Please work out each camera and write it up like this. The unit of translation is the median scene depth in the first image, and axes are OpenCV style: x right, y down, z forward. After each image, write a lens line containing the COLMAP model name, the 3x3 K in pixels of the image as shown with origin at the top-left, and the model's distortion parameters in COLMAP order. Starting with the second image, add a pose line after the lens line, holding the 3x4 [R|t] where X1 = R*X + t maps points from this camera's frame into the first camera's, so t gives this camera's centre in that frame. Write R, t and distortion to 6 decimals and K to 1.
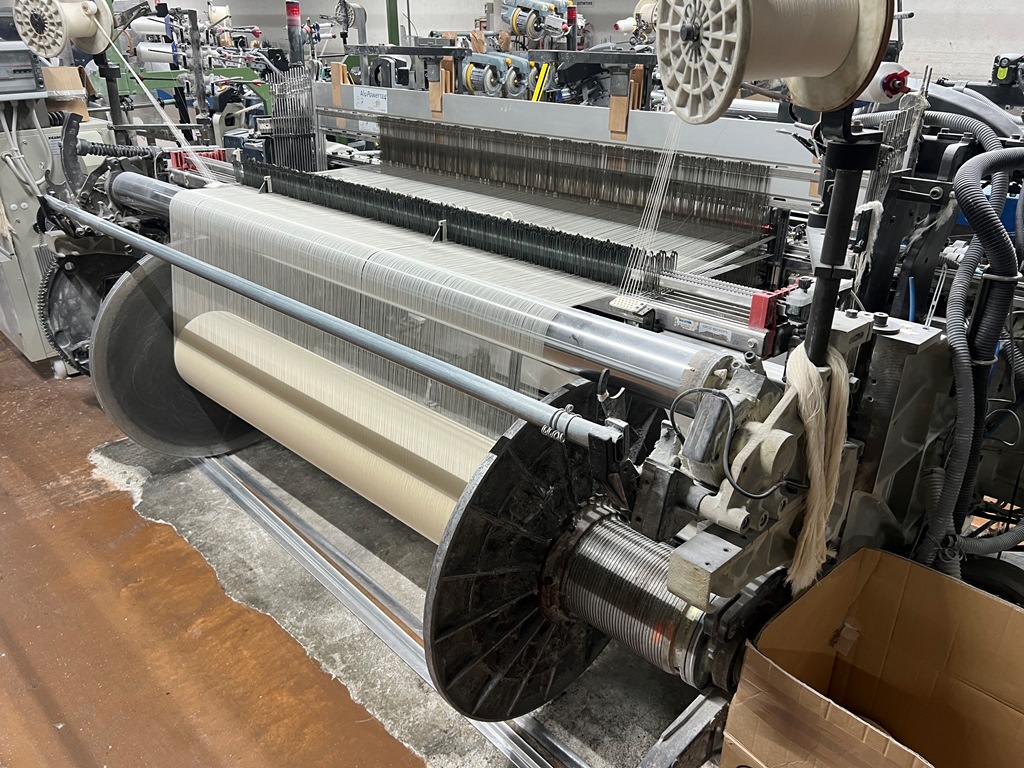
lens RADIAL K [[780.4, 0, 513.3], [0, 780.4, 377.5], [0, 0, 1]] dist [0.016468, 0.001374]
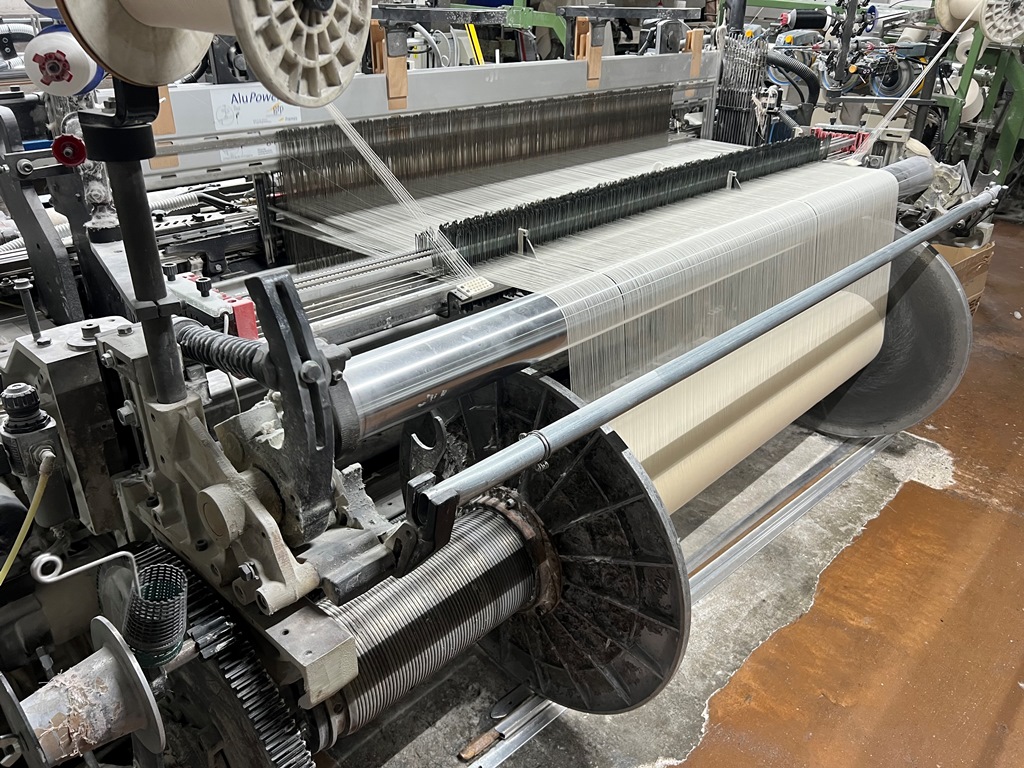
lens RADIAL K [[780.4, 0, 514.2], [0, 780.4, 392.1], [0, 0, 1]] dist [0.016468, 0.001374]
pose [[-0.013994, -0.465475, 0.884950, -1.094020], [0.409639, 0.804688, 0.429736, -0.491130], [-0.912140, 0.368524, 0.179416, 1.082274]]
